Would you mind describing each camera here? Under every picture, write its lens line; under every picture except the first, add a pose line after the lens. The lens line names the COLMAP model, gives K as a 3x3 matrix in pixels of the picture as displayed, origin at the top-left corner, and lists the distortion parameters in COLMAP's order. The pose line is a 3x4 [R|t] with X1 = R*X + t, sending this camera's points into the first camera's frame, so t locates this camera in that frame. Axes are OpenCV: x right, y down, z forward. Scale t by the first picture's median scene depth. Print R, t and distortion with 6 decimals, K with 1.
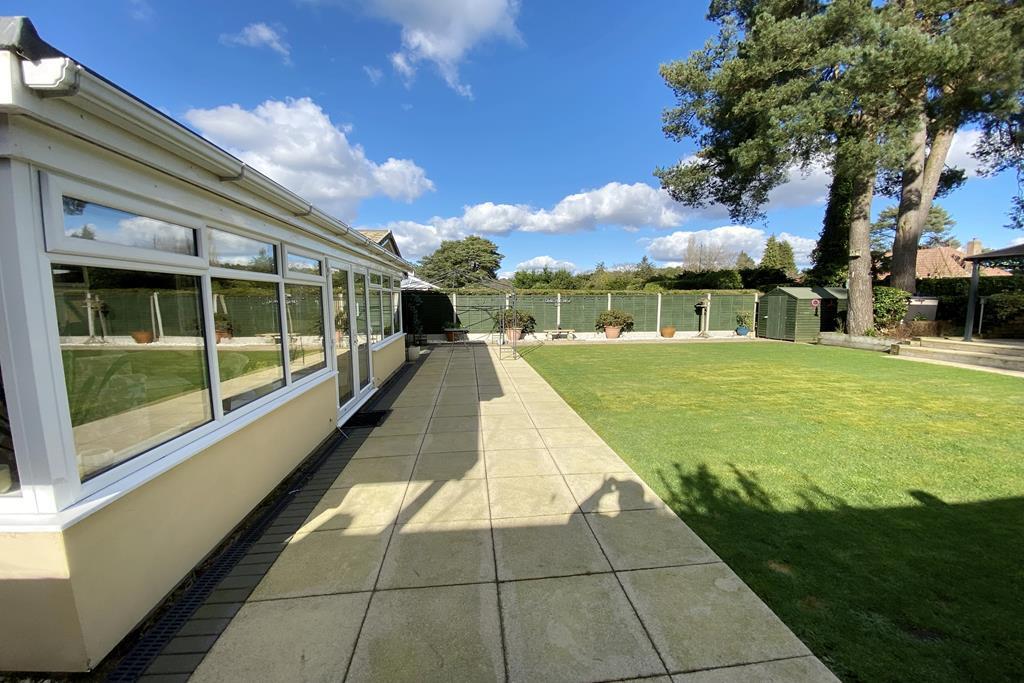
lens RADIAL K [[407.9, 0, 515.6], [0, 407.9, 351.8], [0, 0, 1]] dist [0.014013, -0.021008]
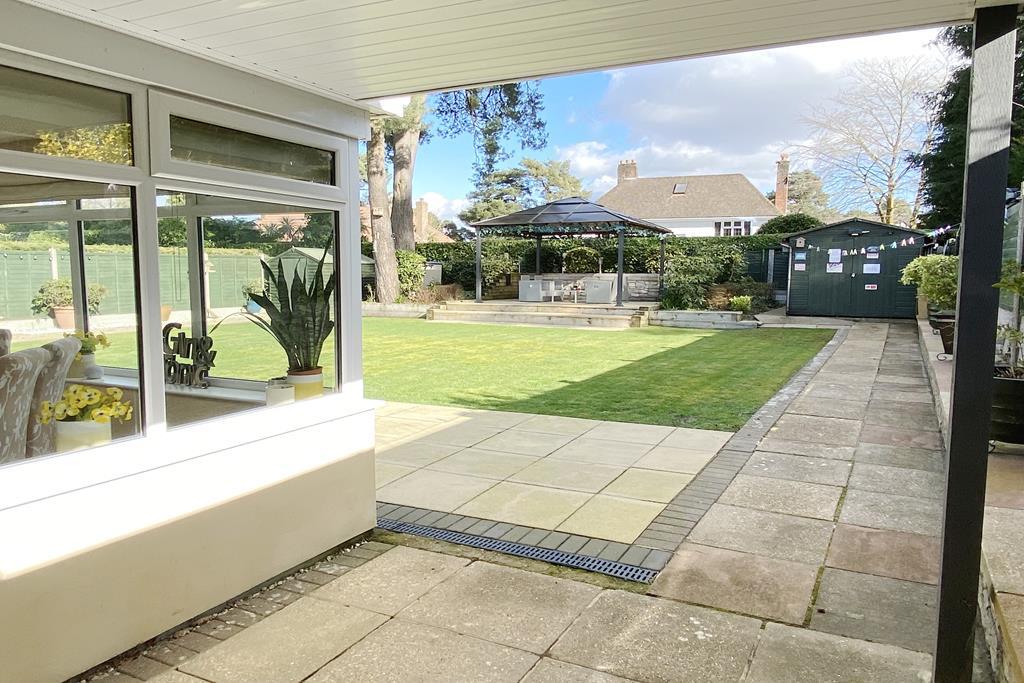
lens RADIAL K [[724.0, 0, 512.0], [0, 724.0, 341.5], [0, 0, 1]] dist [0.010015, 0.001469]
pose [[0.538664, -0.078154, 0.838888, -0.359432], [0.099249, 0.994642, 0.028935, 0.023601], [-0.836655, 0.067672, 0.543534, -0.091928]]
